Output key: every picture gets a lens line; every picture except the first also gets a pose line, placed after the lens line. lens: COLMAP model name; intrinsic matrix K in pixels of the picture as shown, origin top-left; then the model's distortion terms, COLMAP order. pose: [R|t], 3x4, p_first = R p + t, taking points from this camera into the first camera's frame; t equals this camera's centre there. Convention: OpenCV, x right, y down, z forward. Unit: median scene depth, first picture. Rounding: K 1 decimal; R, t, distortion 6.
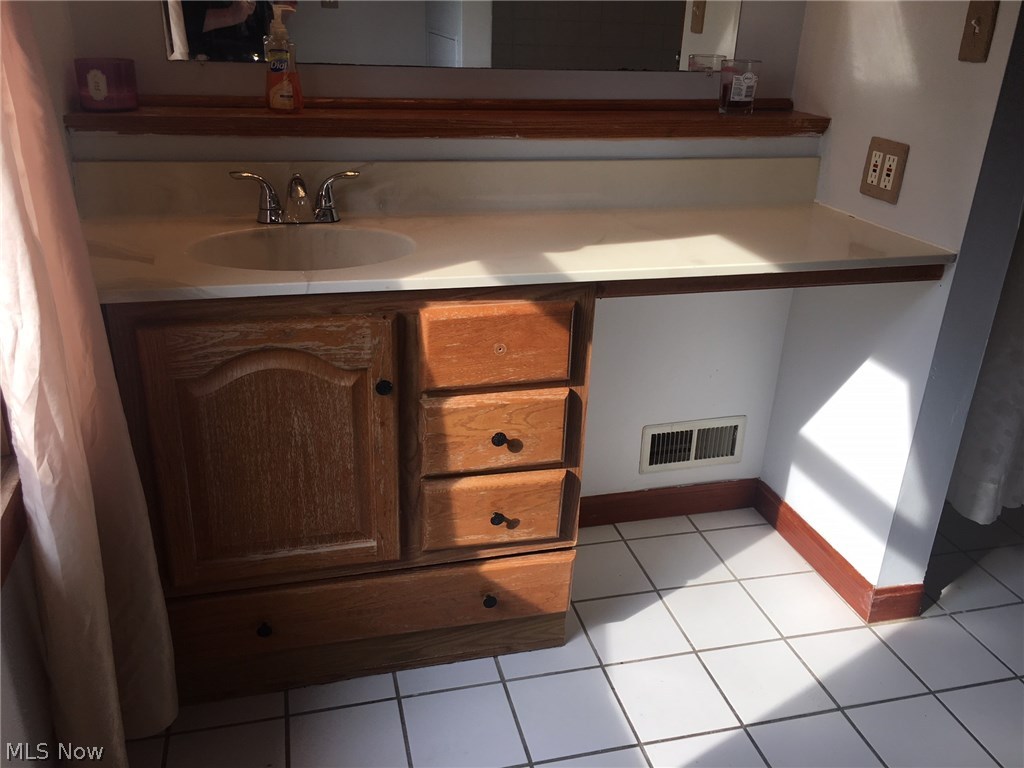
lens RADIAL K [[863.2, 0, 507.3], [0, 863.2, 381.6], [0, 0, 1]] dist [0.075507, -0.095447]
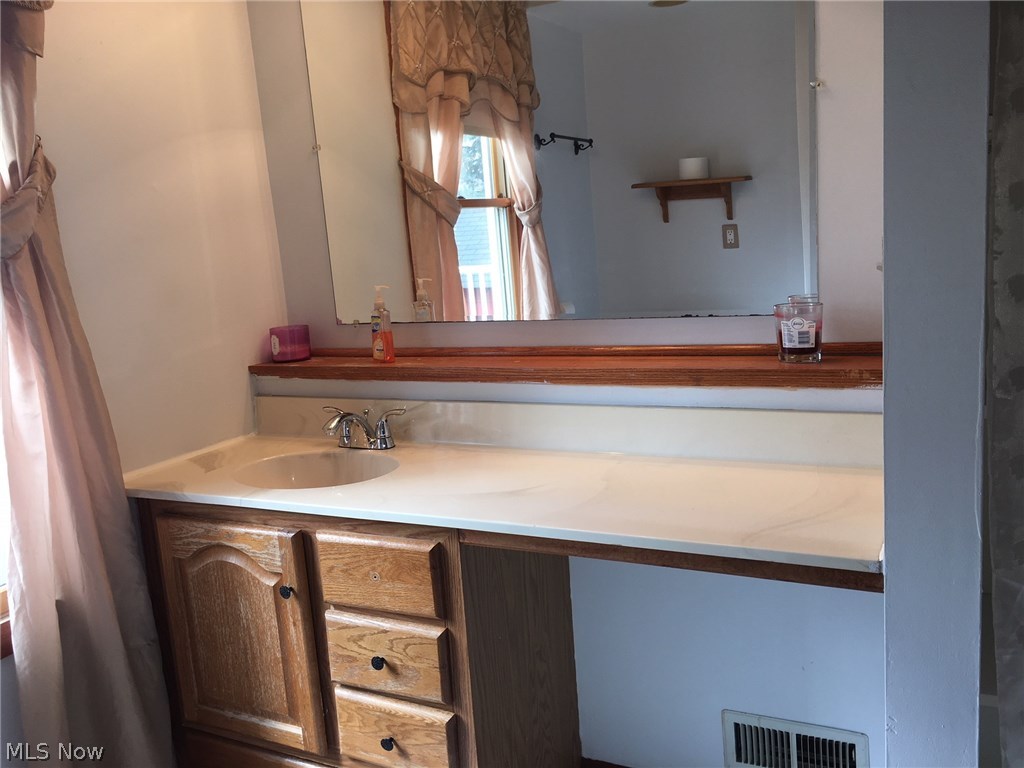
lens RADIAL K [[863.2, 0, 509.0], [0, 863.2, 375.9], [0, 0, 1]] dist [0.075507, -0.095447]
pose [[0.743381, 0.020531, -0.668553, 0.824320], [-0.172801, 0.971492, -0.162307, -0.131798], [0.646162, 0.236182, 0.725736, 0.238502]]
